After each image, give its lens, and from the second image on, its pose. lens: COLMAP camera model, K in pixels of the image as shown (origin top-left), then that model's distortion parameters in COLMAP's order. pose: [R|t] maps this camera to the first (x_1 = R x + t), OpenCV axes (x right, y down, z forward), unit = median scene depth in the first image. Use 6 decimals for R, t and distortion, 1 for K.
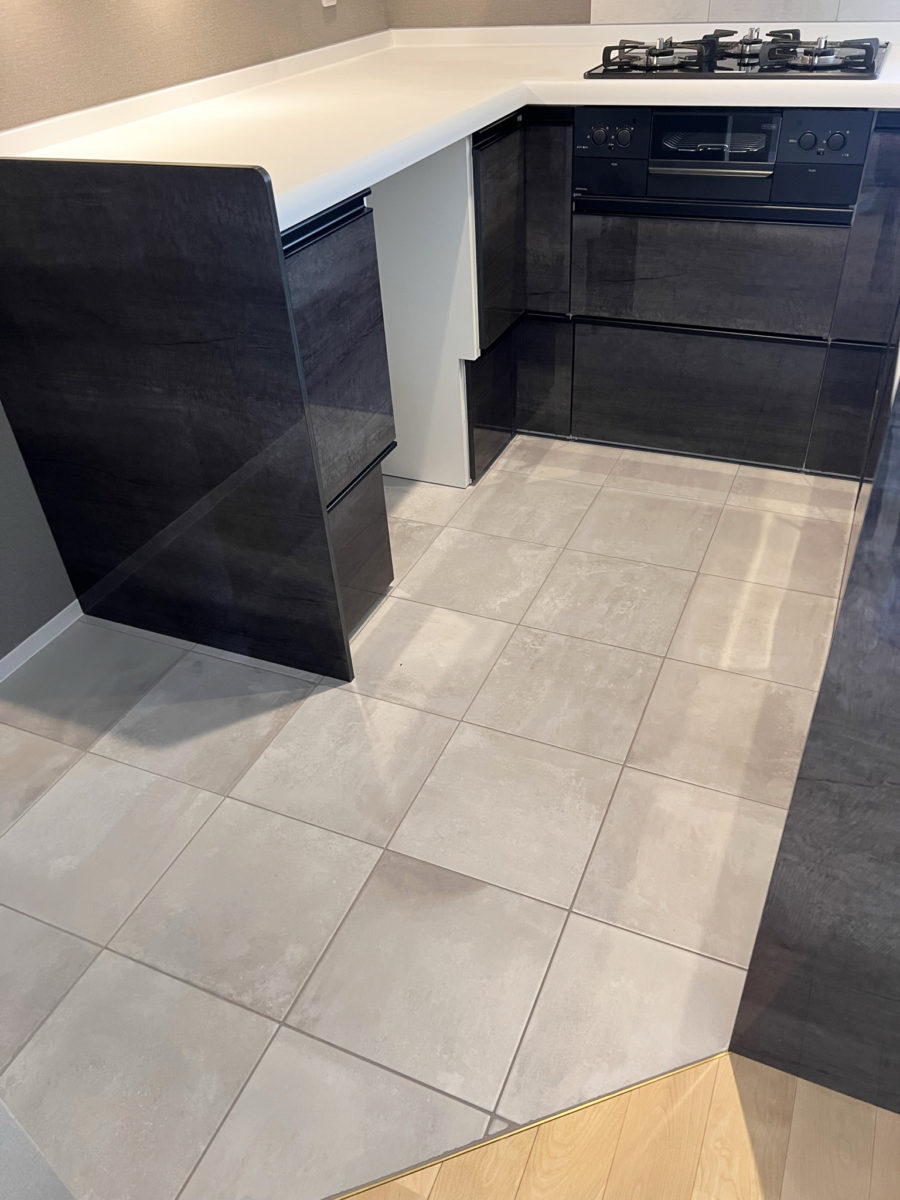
lens RADIAL K [[895.1, 0, 454.3], [0, 895.1, 608.4], [0, 0, 1]] dist [0.030254, -0.001196]
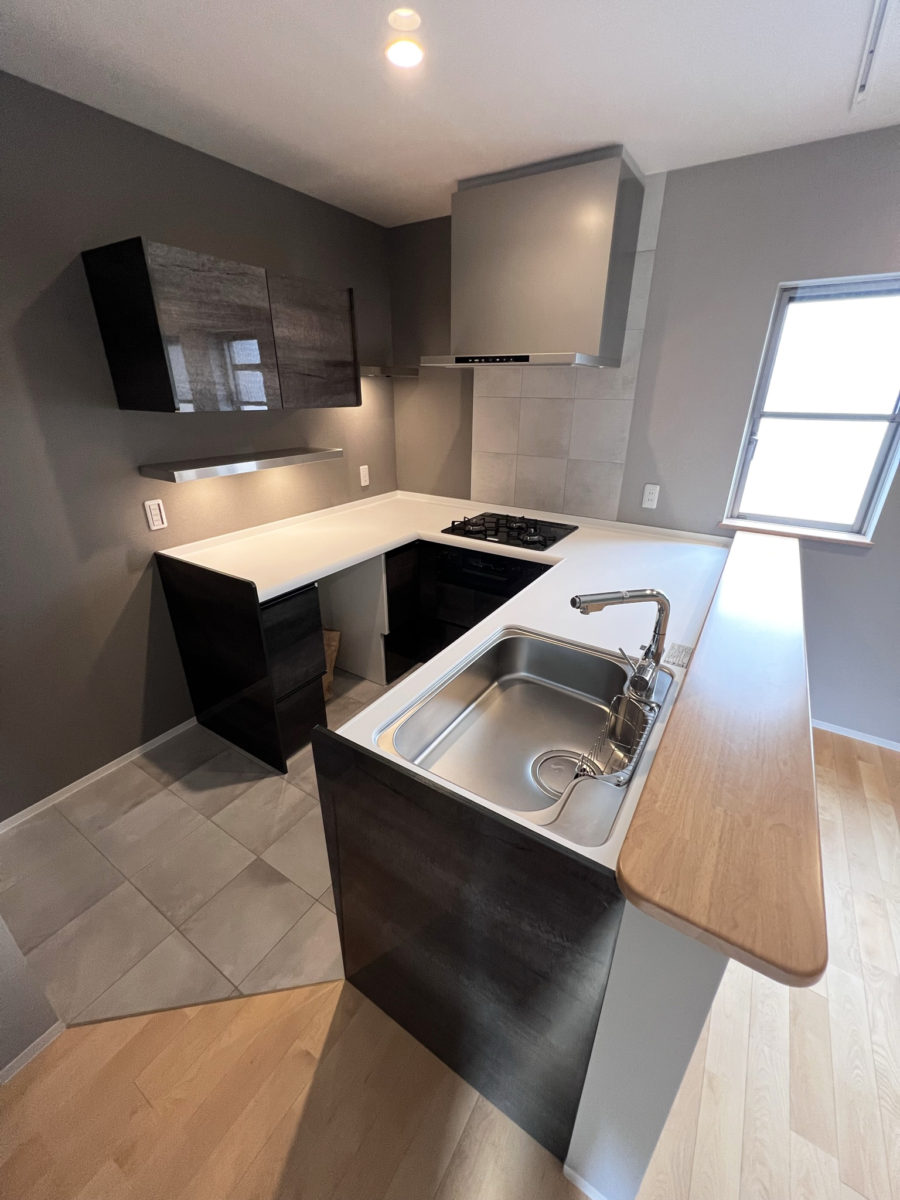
lens RADIAL K [[478.8, 0, 453.3], [0, 478.8, 599.2], [0, 0, 1]] dist [-0.003618, 0.000330]
pose [[0.986094, 0.119454, -0.115539, 0.427142], [-0.142831, 0.964583, -0.221763, -0.150822], [0.084957, 0.235182, 0.968231, -0.269814]]
